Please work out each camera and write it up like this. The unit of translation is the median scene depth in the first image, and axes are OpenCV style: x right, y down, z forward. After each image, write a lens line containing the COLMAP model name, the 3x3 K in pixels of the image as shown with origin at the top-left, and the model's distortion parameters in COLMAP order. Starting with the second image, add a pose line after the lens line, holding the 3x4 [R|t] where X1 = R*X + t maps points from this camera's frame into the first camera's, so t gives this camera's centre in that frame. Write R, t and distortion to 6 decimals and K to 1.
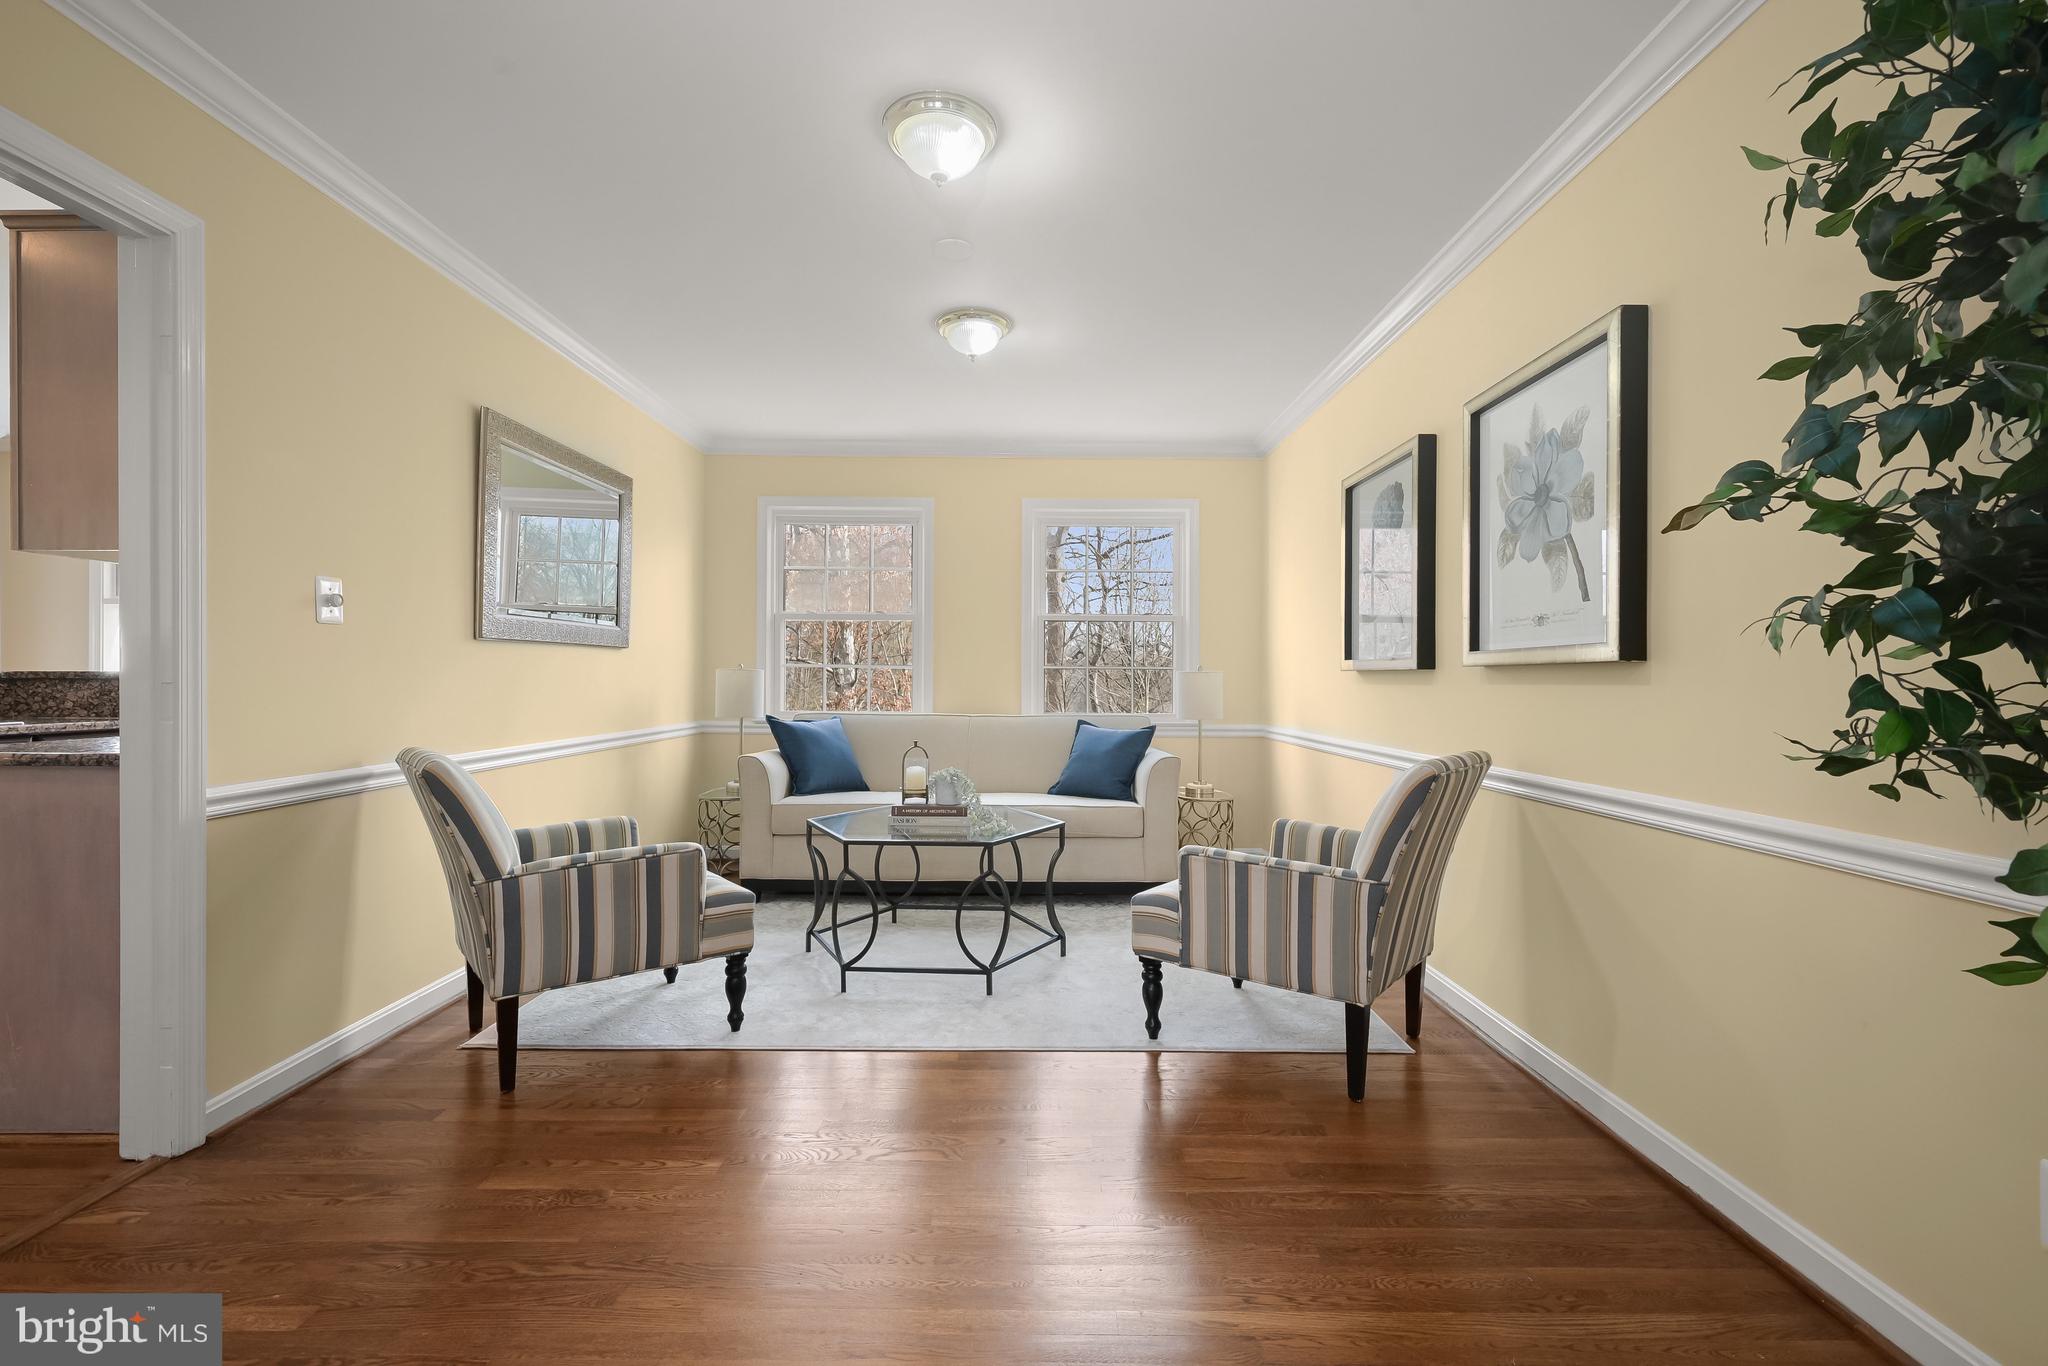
lens RADIAL K [[851.9, 0, 1023.9], [0, 851.9, 671.1], [0, 0, 1]] dist [0.001702, 0.000356]
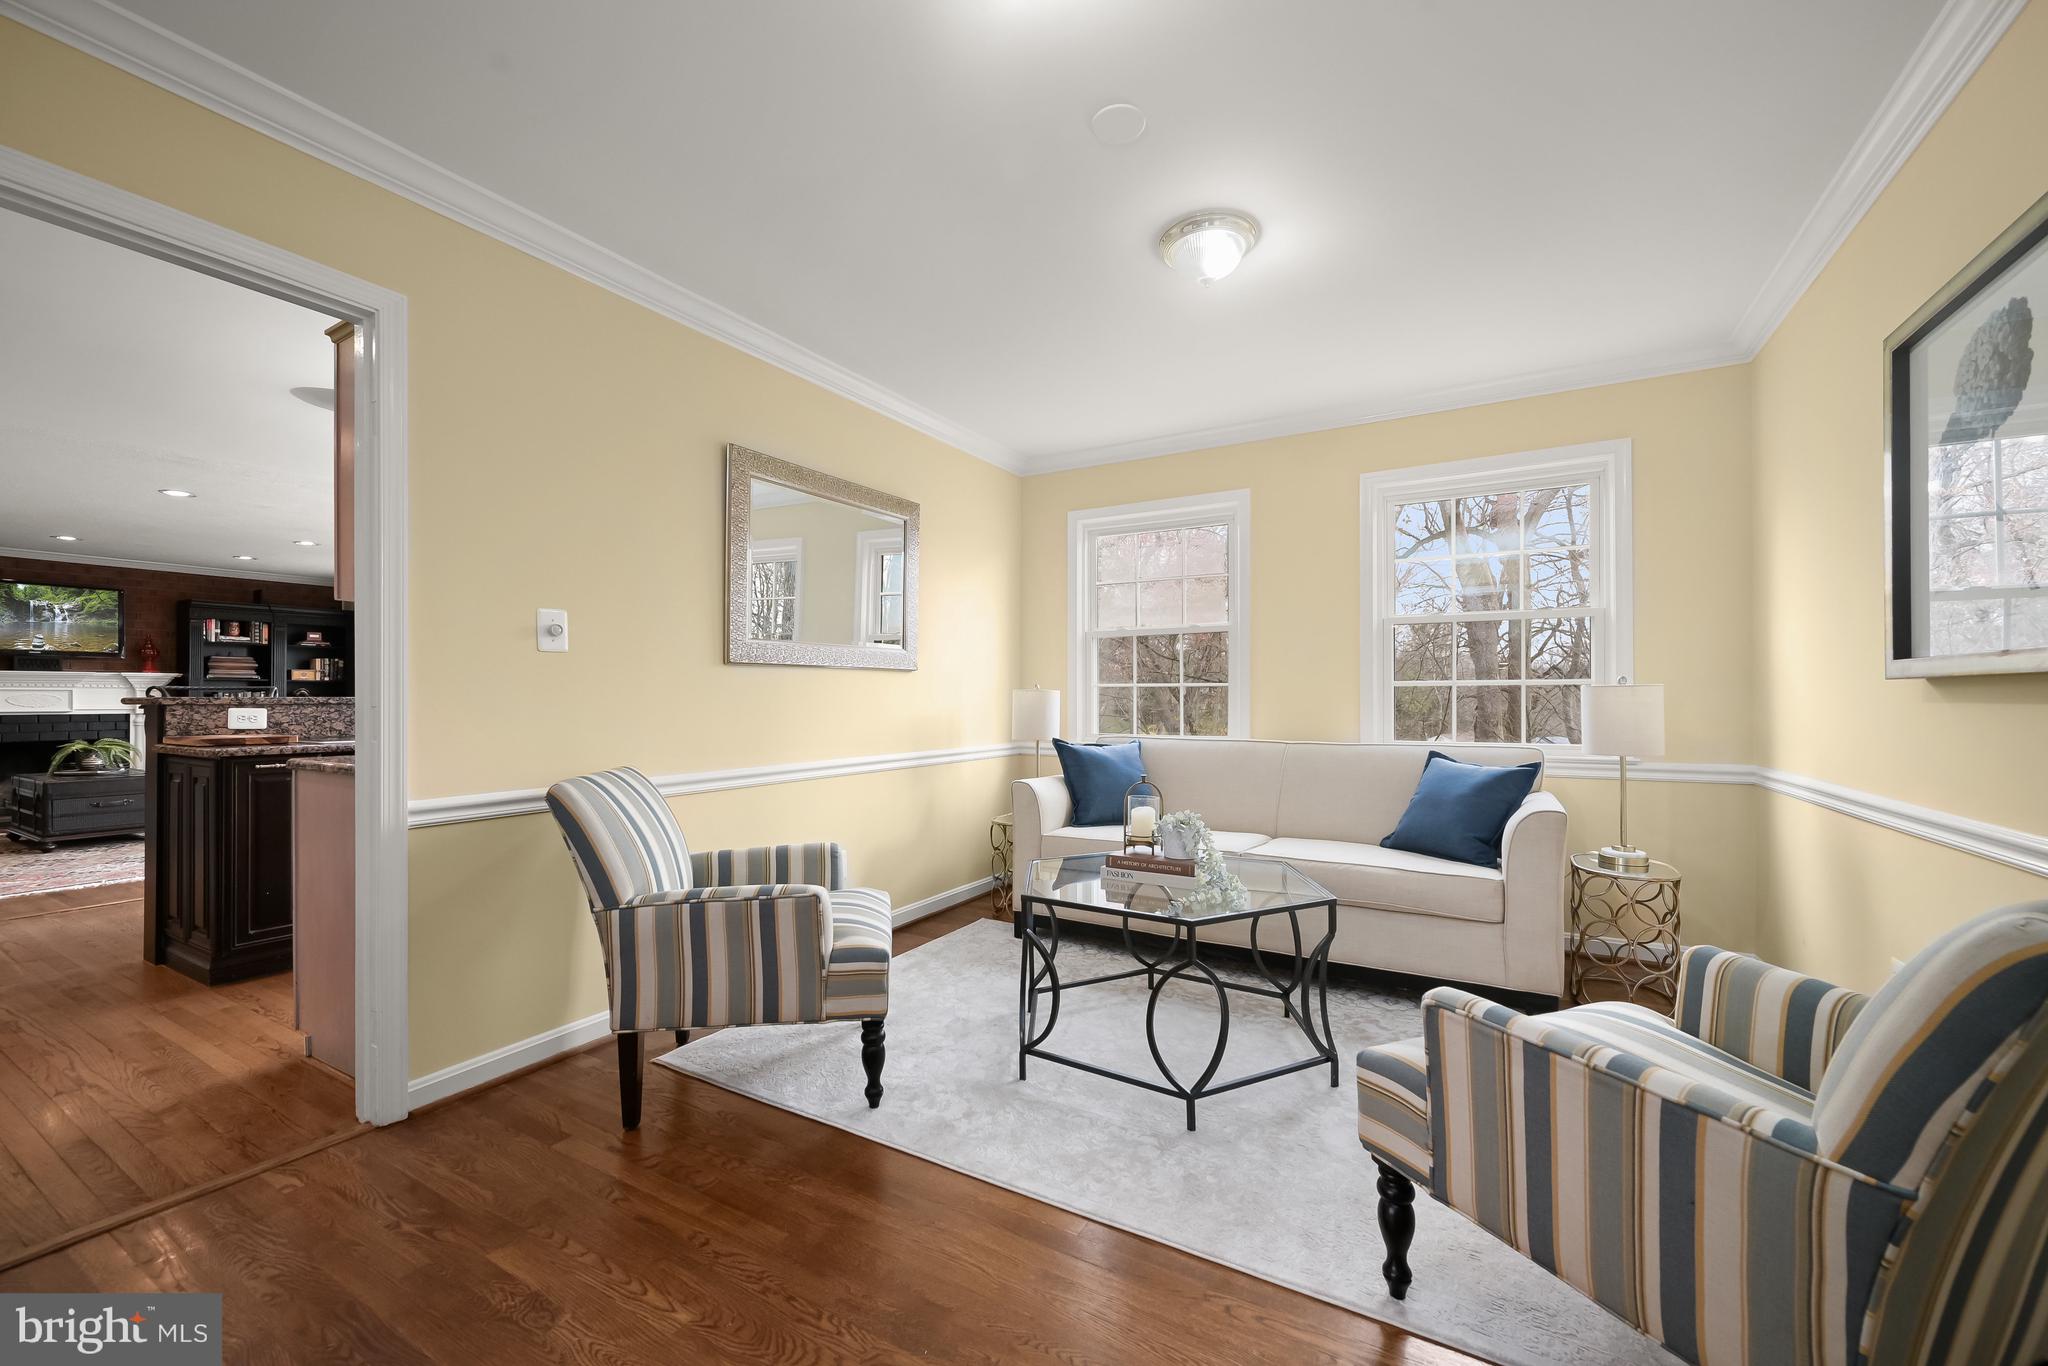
lens RADIAL K [[809.4, 0, 1019.2], [0, 809.4, 692.7], [0, 0, 1]] dist [-0.000146, 0.000674]
pose [[0.867718, -0.010079, -0.496954, 0.179724], [0.010208, 0.999945, -0.002457, 0.004804], [0.496952, -0.002941, 0.867773, 0.323472]]
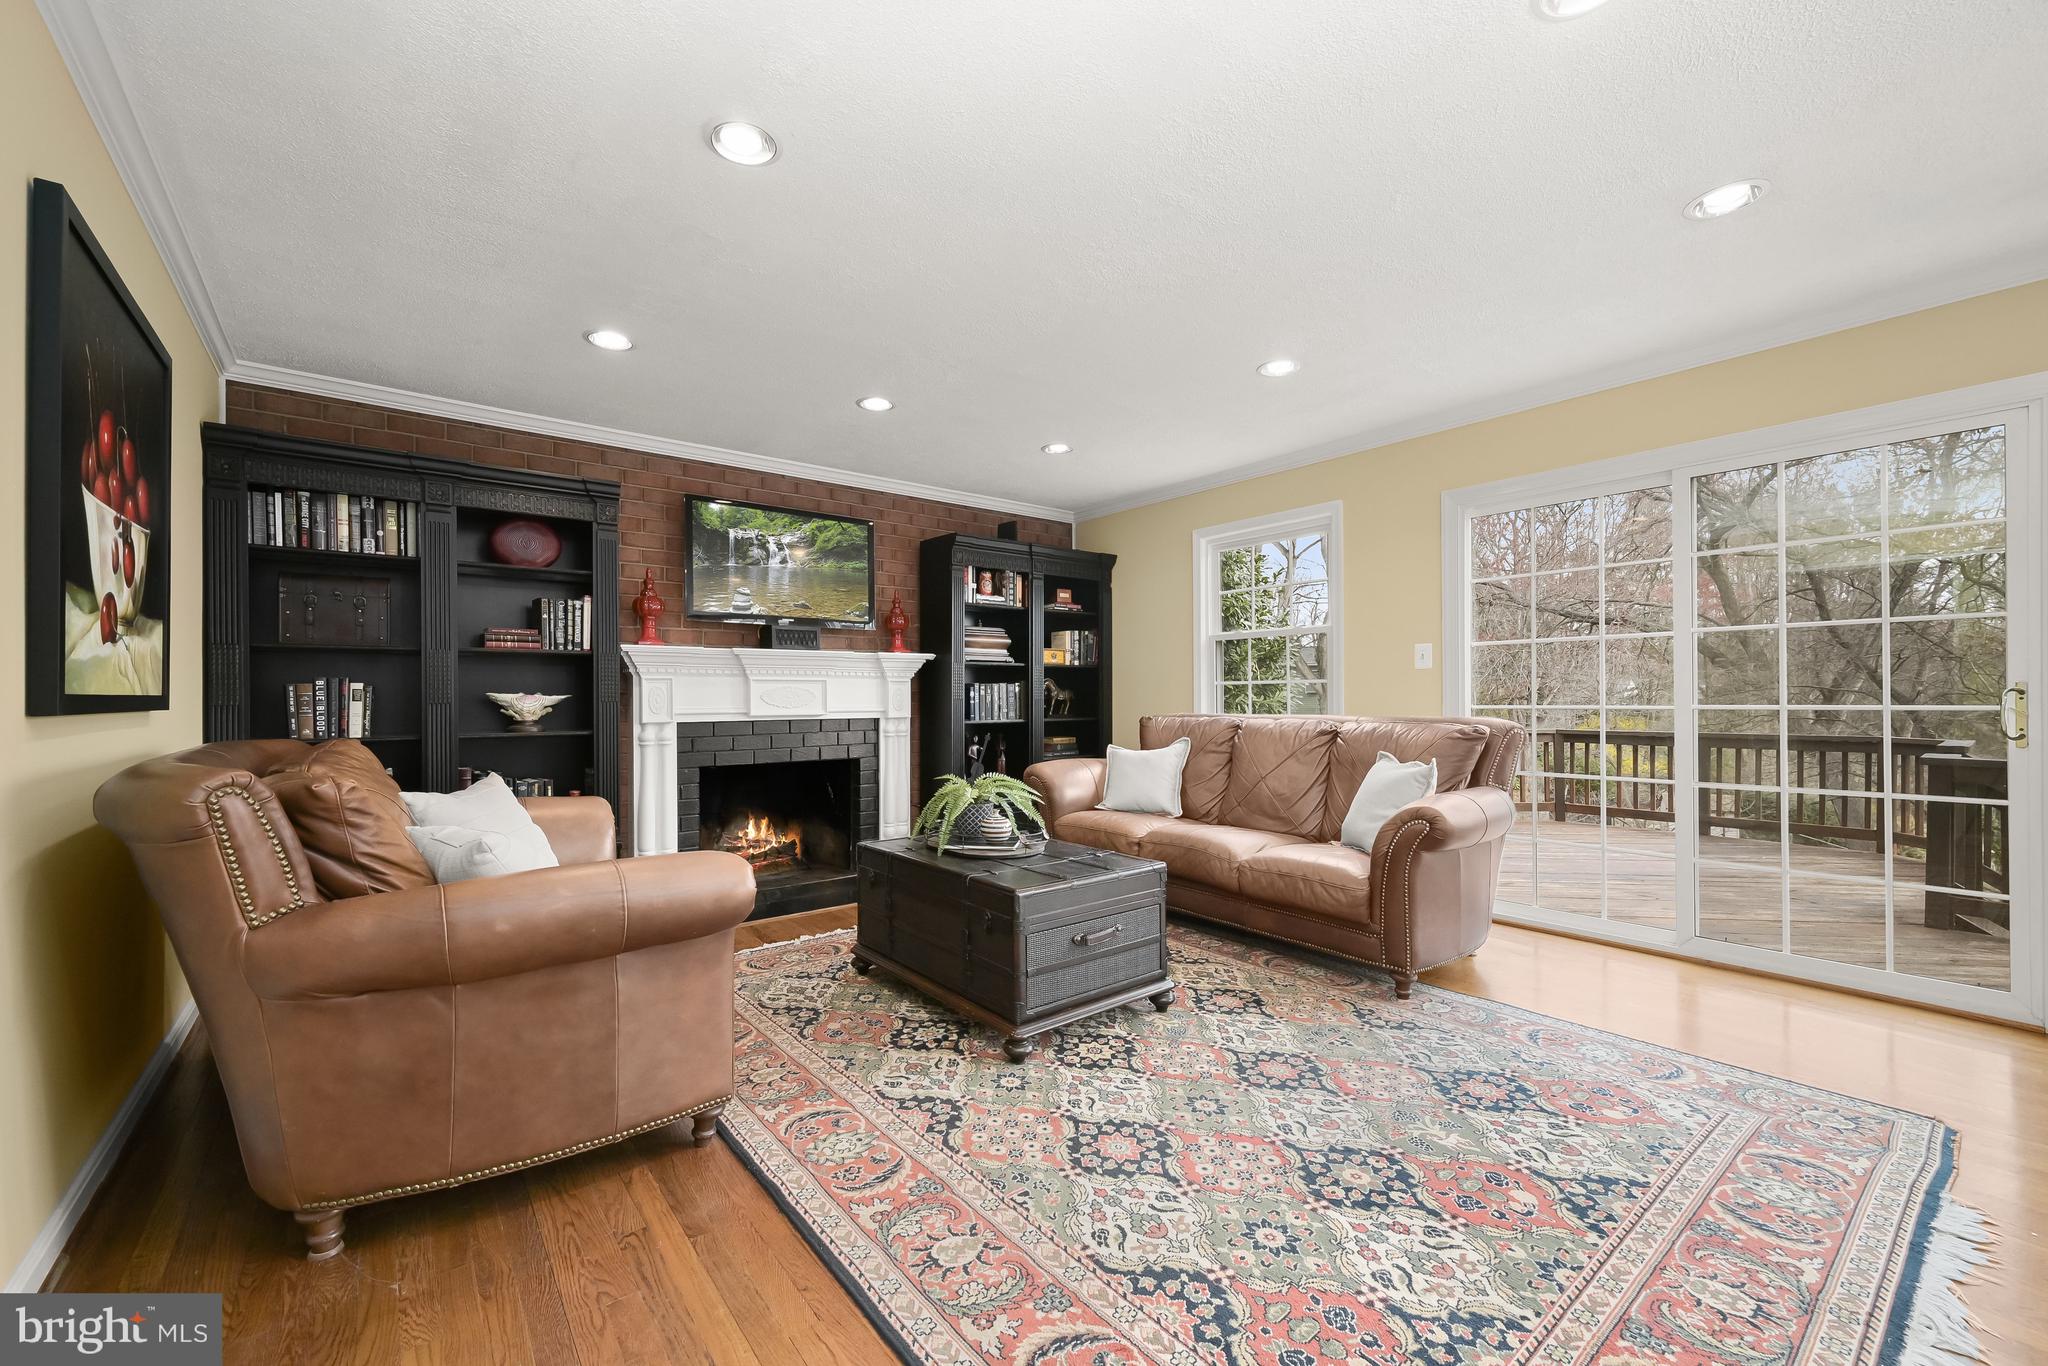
lens RADIAL K [[809.4, 0, 1023.0], [0, 809.4, 691.8], [0, 0, 1]] dist [-0.000146, 0.000674]
pose [[0.636577, -0.012362, -0.771114, -2.358003], [0.013983, 0.999892, -0.004486, -0.005937], [0.771086, -0.007926, 0.636681, 0.340485]]
